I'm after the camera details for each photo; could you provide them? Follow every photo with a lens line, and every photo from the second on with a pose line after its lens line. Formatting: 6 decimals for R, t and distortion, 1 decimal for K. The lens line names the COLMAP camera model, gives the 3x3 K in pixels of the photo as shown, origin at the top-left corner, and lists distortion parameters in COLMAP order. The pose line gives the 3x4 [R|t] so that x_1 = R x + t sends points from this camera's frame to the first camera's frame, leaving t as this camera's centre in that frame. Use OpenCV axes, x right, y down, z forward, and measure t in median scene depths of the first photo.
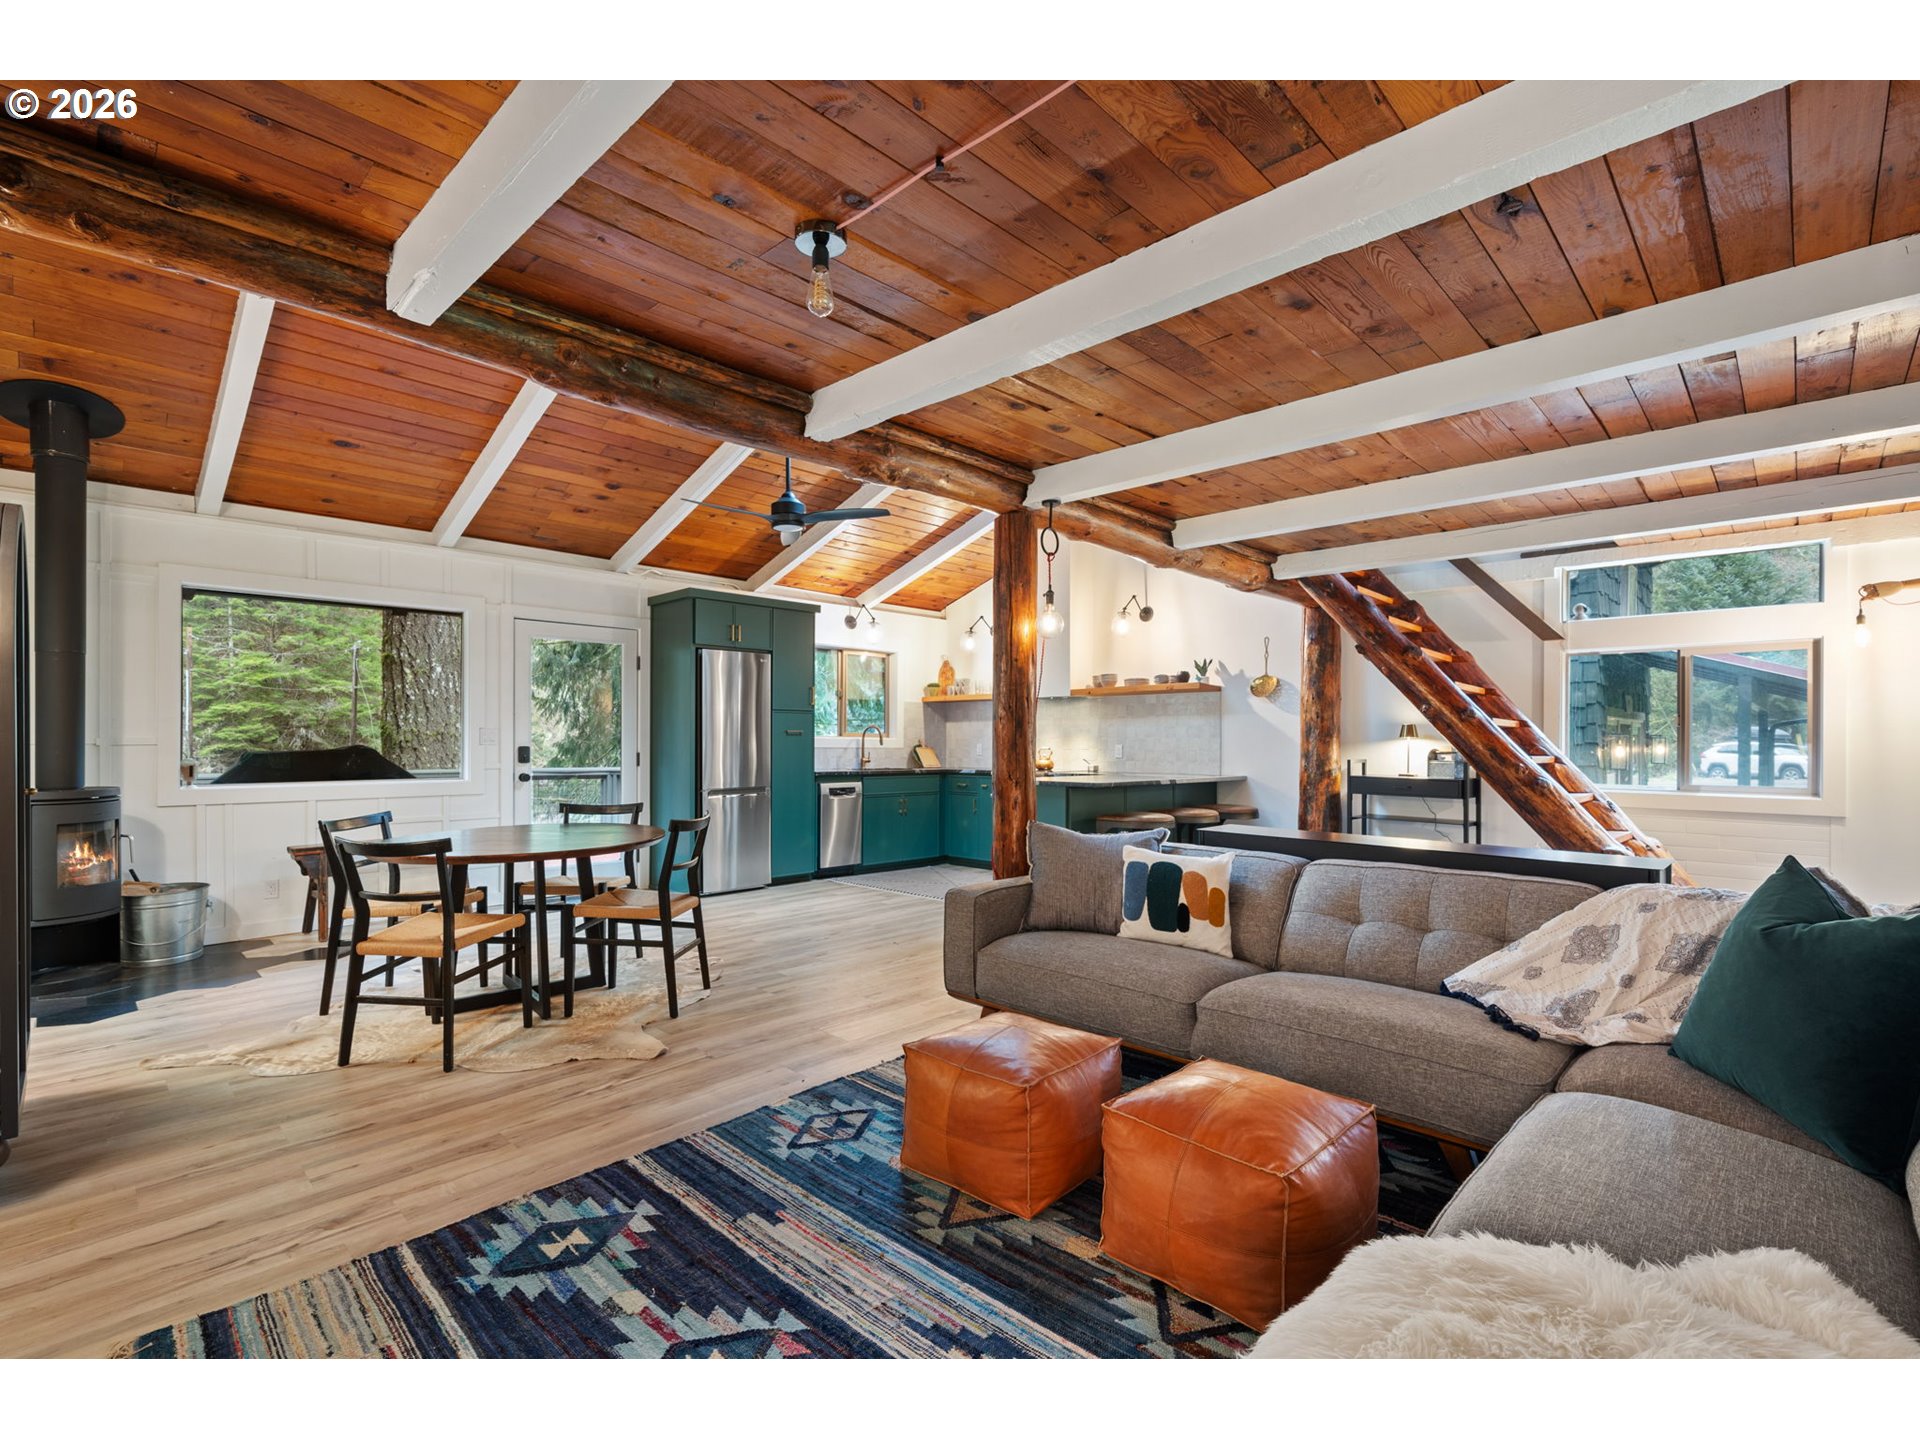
lens RADIAL K [[870.7, 0, 980.9], [0, 870.7, 732.9], [0, 0, 1]] dist [-0.001397, 0.000234]
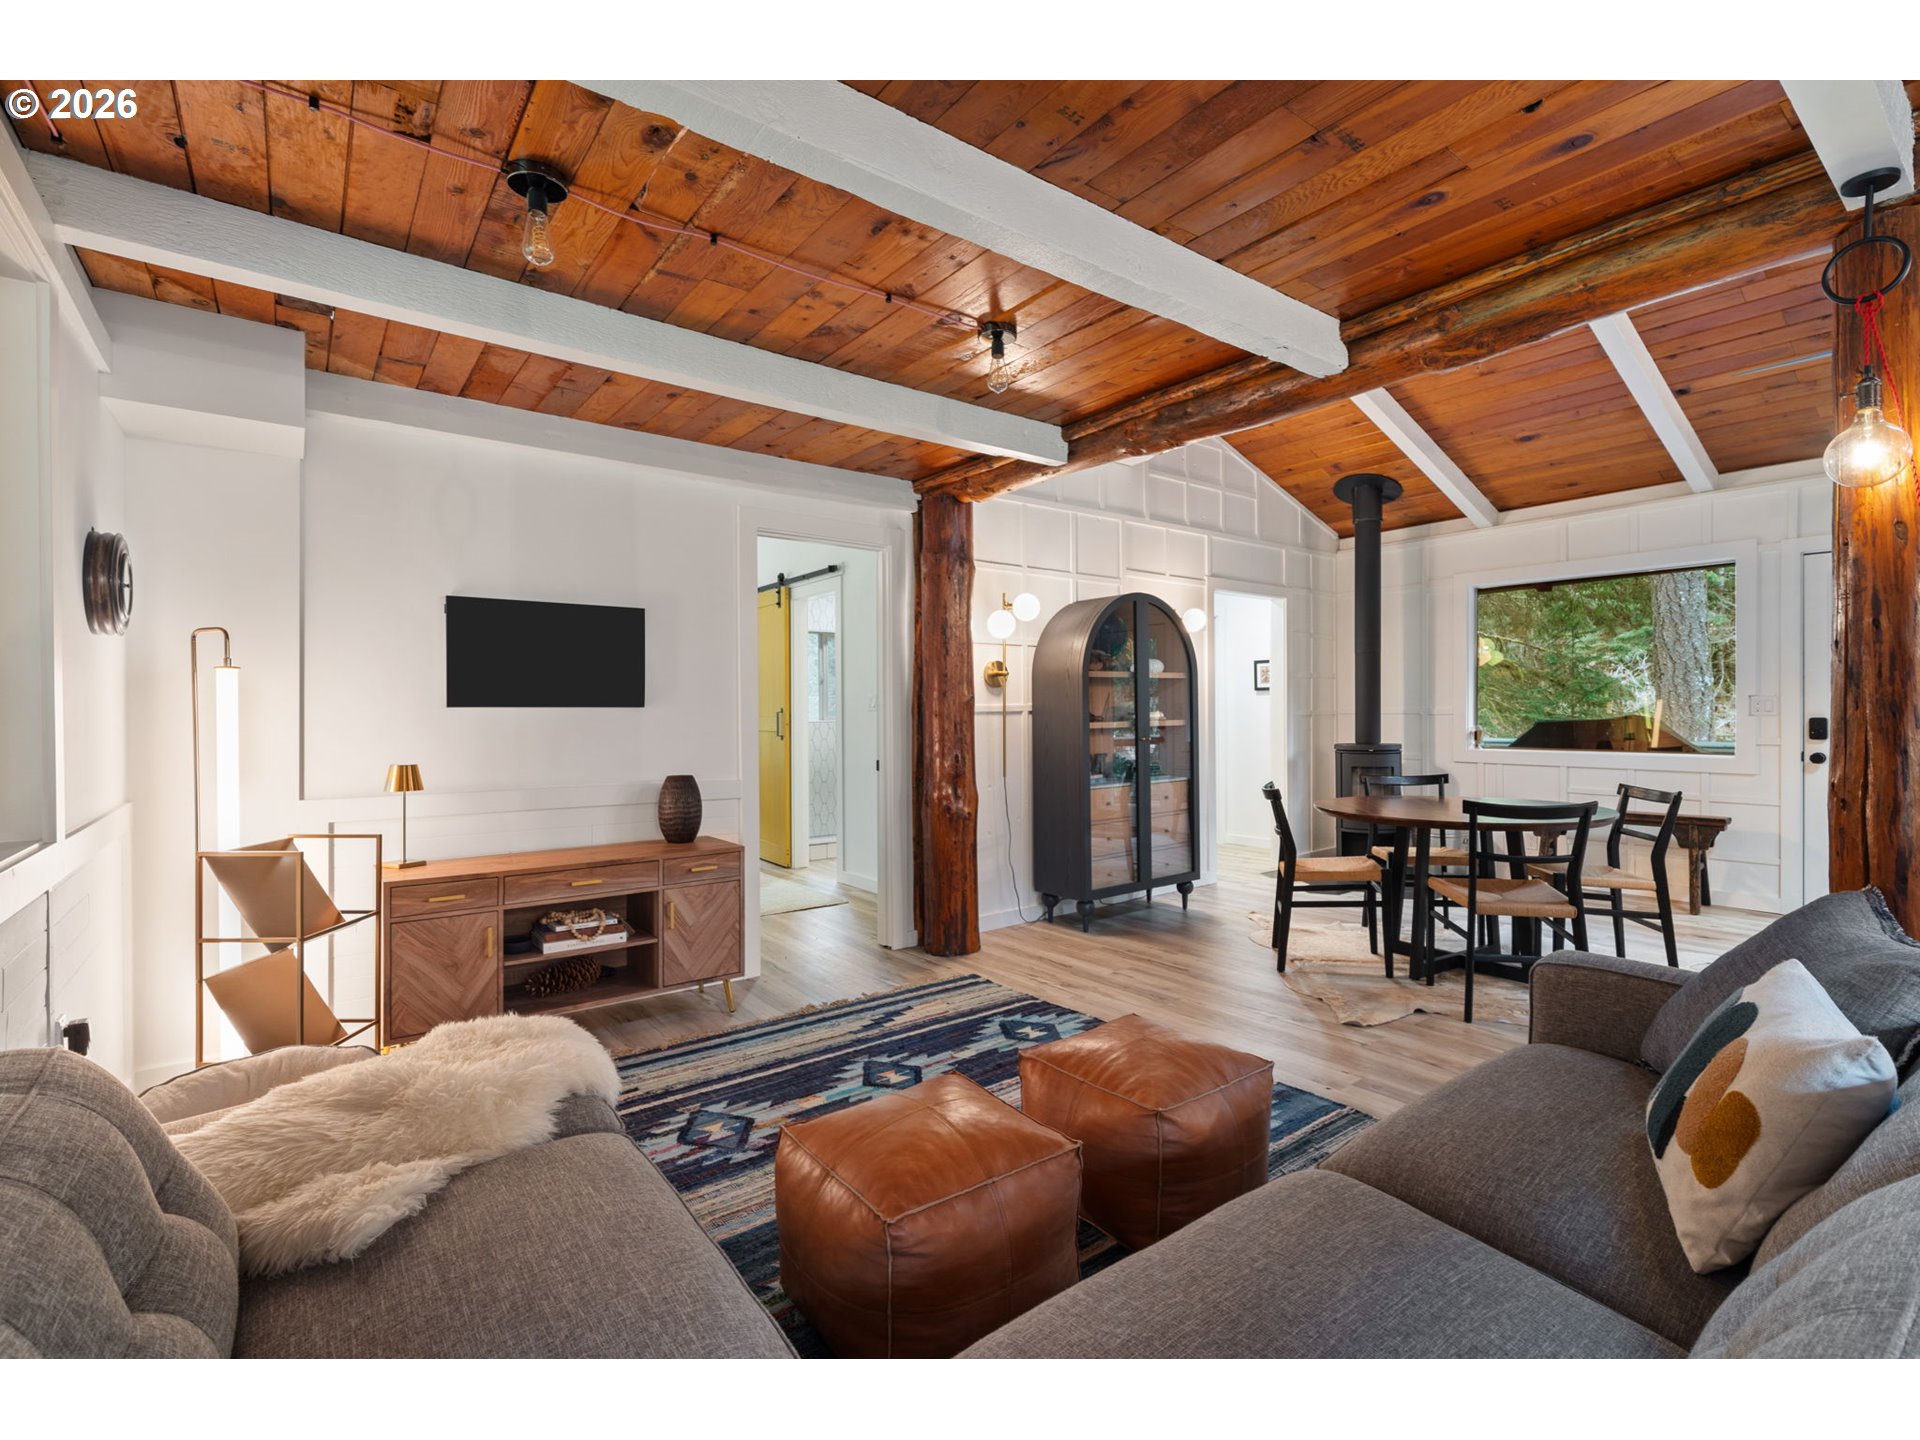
lens RADIAL K [[879.3, 0, 960.0], [0, 879.3, 720.0], [0, 0, 1]] dist [-0.001220, -0.000225]
pose [[-0.165806, 0.008728, -0.986120, 0.690868], [0.012156, 0.999903, 0.006806, 0.005126], [0.986083, -0.010859, -0.165896, 0.710675]]
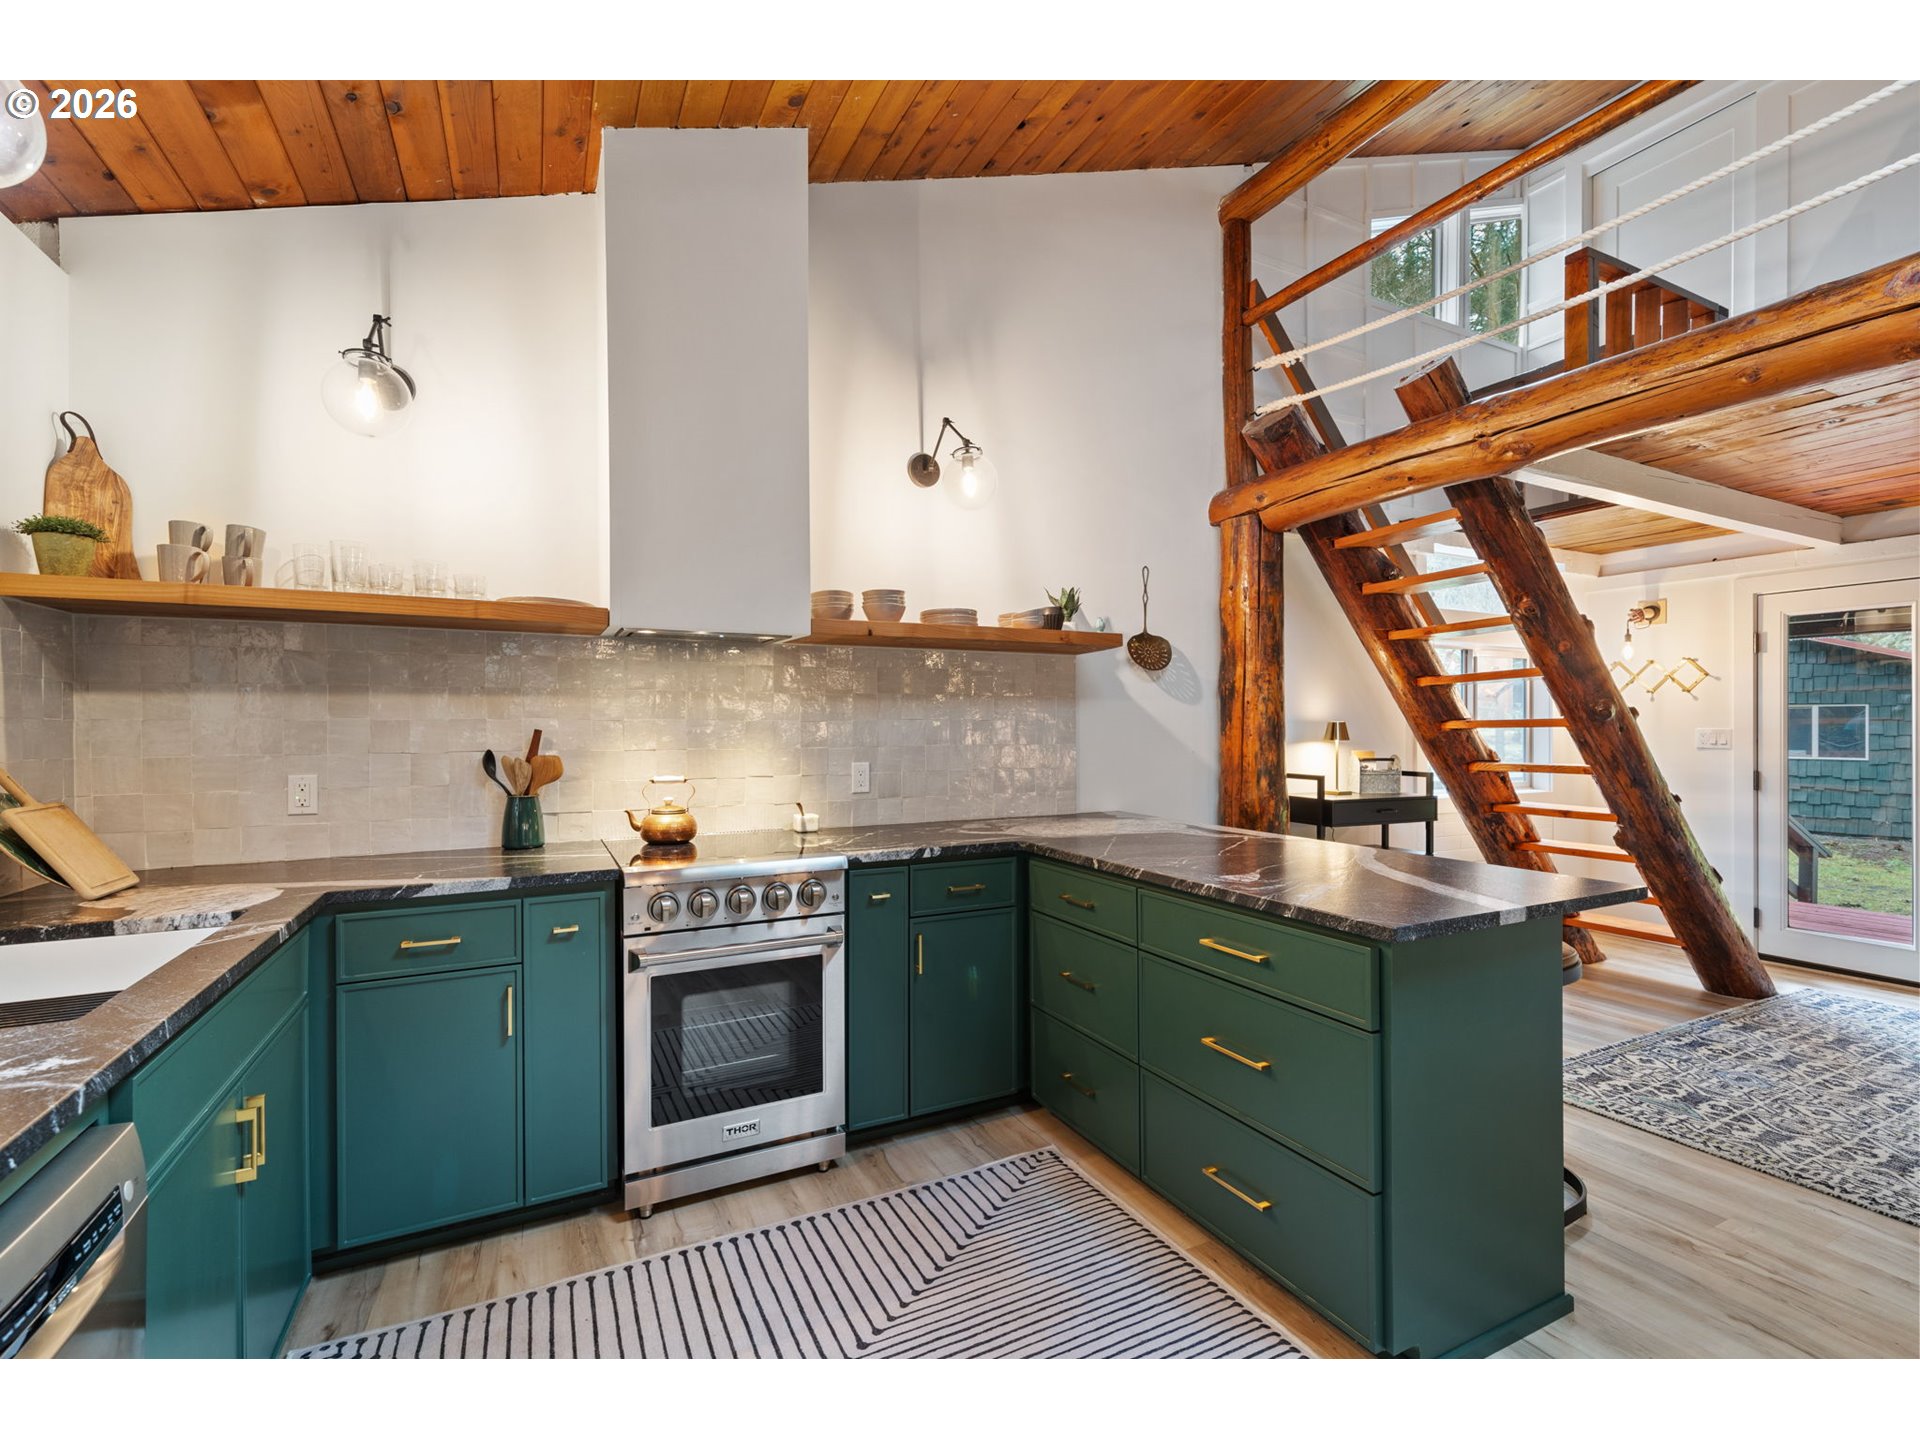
lens RADIAL K [[870.7, 0, 980.9], [0, 870.7, 732.9], [0, 0, 1]] dist [-0.001397, 0.000234]
pose [[0.341168, -0.013059, 0.939911, -0.517384], [-0.008251, 0.999823, 0.016886, -0.019266], [-0.939966, -0.013517, 0.341000, 1.904968]]
